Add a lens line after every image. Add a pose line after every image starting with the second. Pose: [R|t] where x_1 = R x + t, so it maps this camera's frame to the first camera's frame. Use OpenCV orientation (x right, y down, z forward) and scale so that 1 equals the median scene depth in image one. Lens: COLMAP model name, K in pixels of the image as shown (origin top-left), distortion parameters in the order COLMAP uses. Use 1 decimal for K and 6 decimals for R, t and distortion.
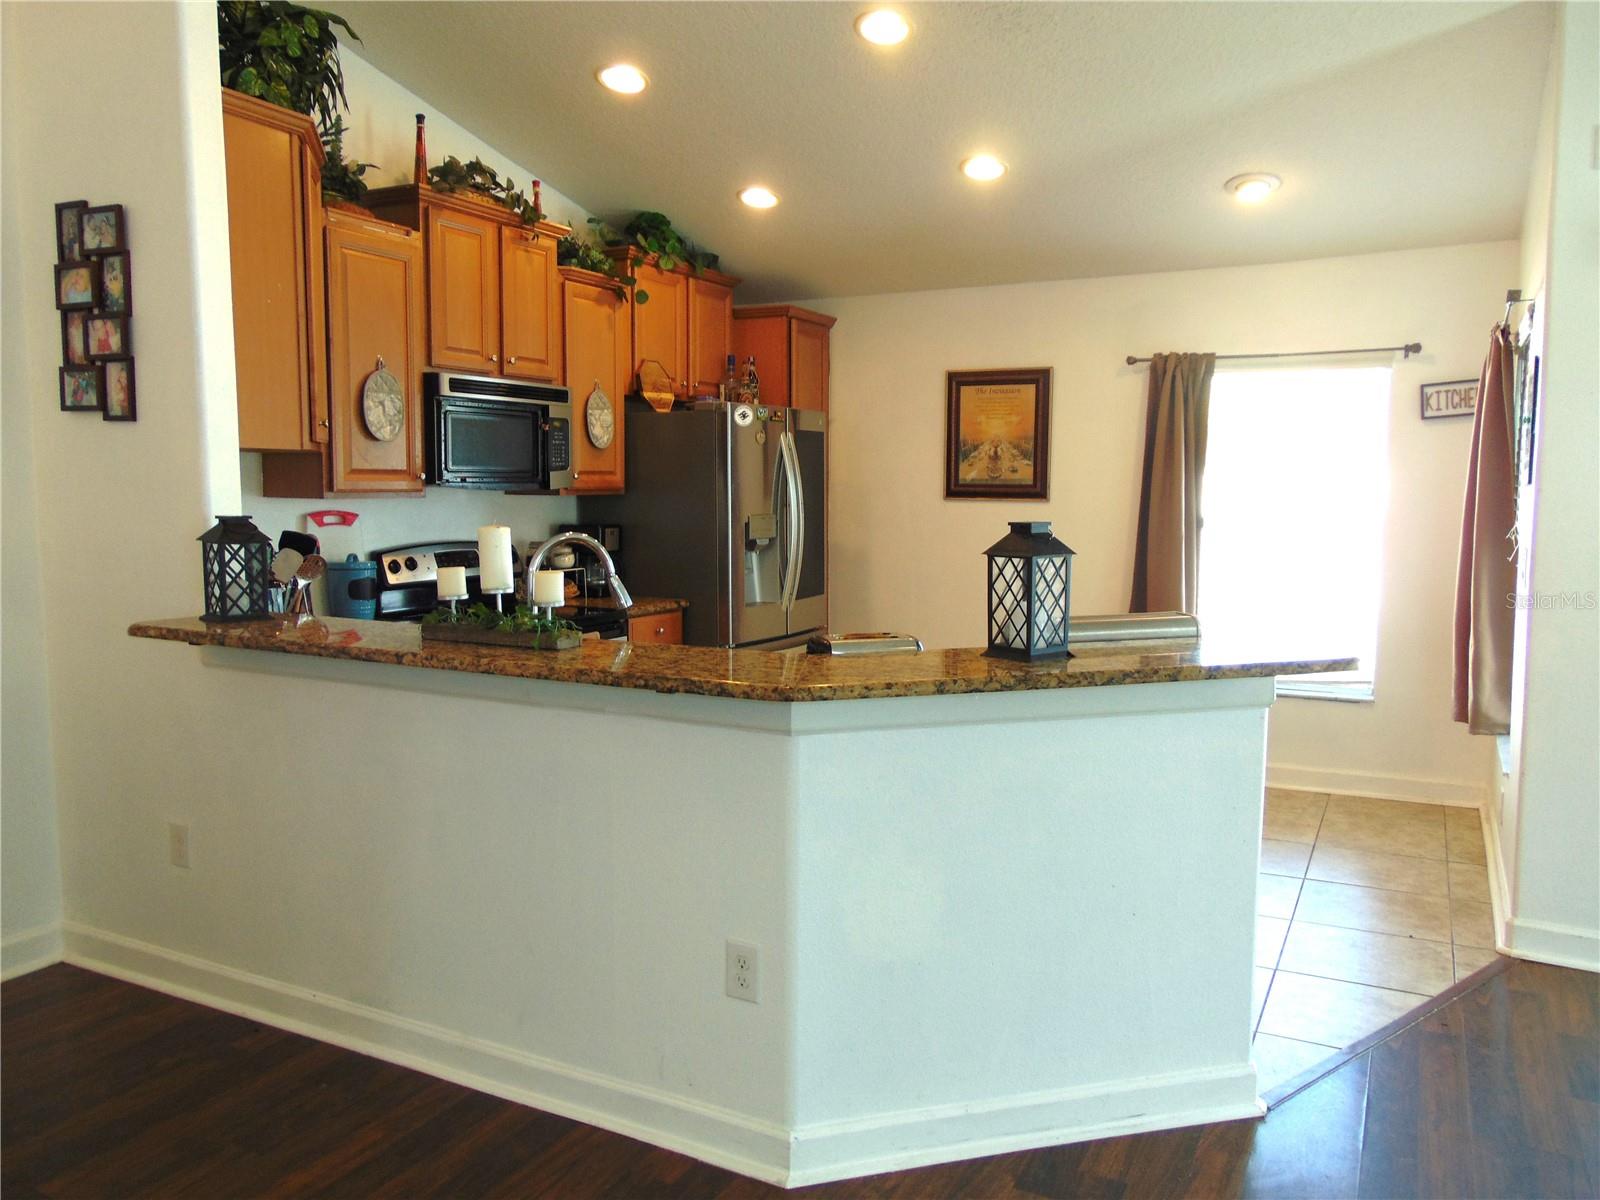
lens RADIAL K [[1210.7, 0, 791.4], [0, 1210.7, 610.4], [0, 0, 1]] dist [-0.013402, 0.038287]
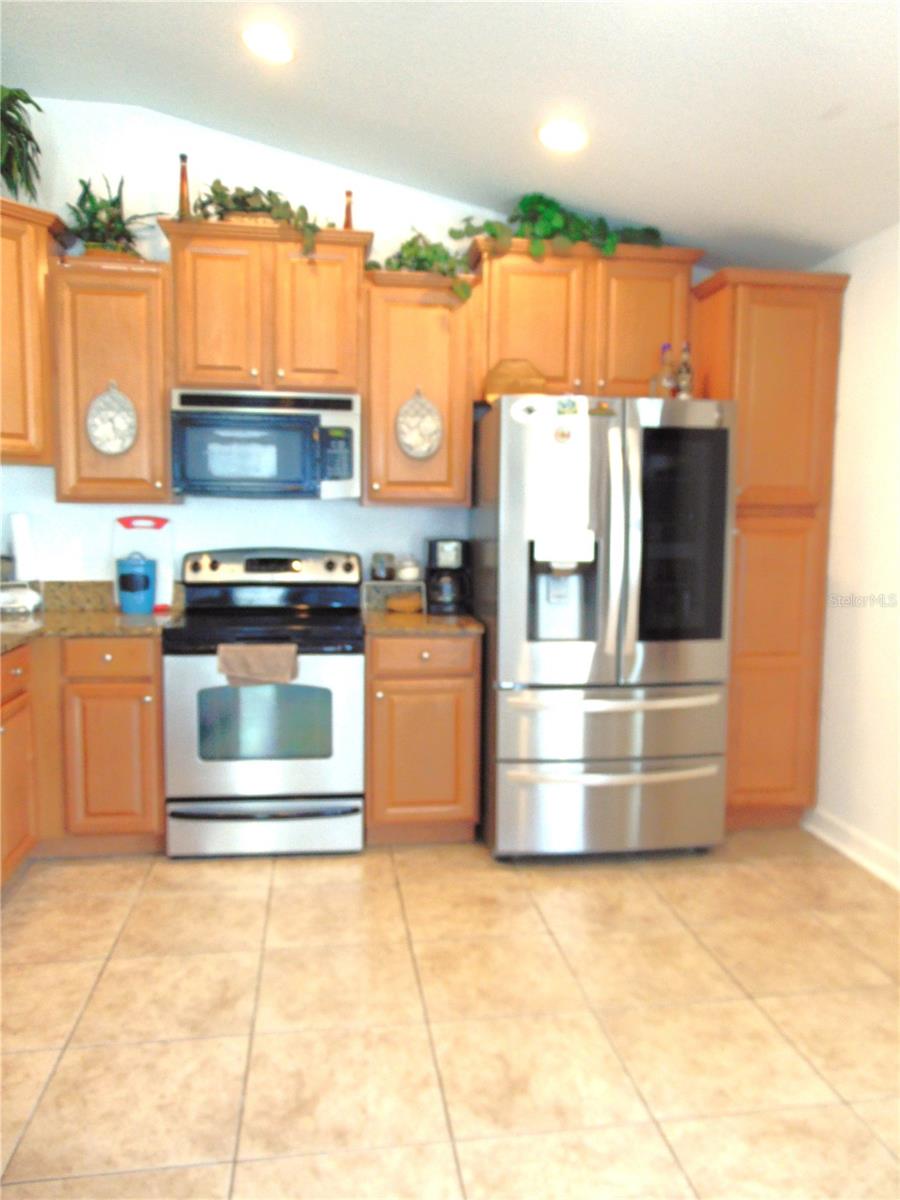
lens RADIAL K [[908.0, 0, 451.3], [0, 908.0, 597.8], [0, 0, 1]] dist [-0.013402, 0.038287]
pose [[0.596086, 0.075028, -0.799407, 0.480942], [-0.094930, 0.995227, 0.022621, -0.048884], [0.797289, 0.062404, 0.600364, 0.670005]]
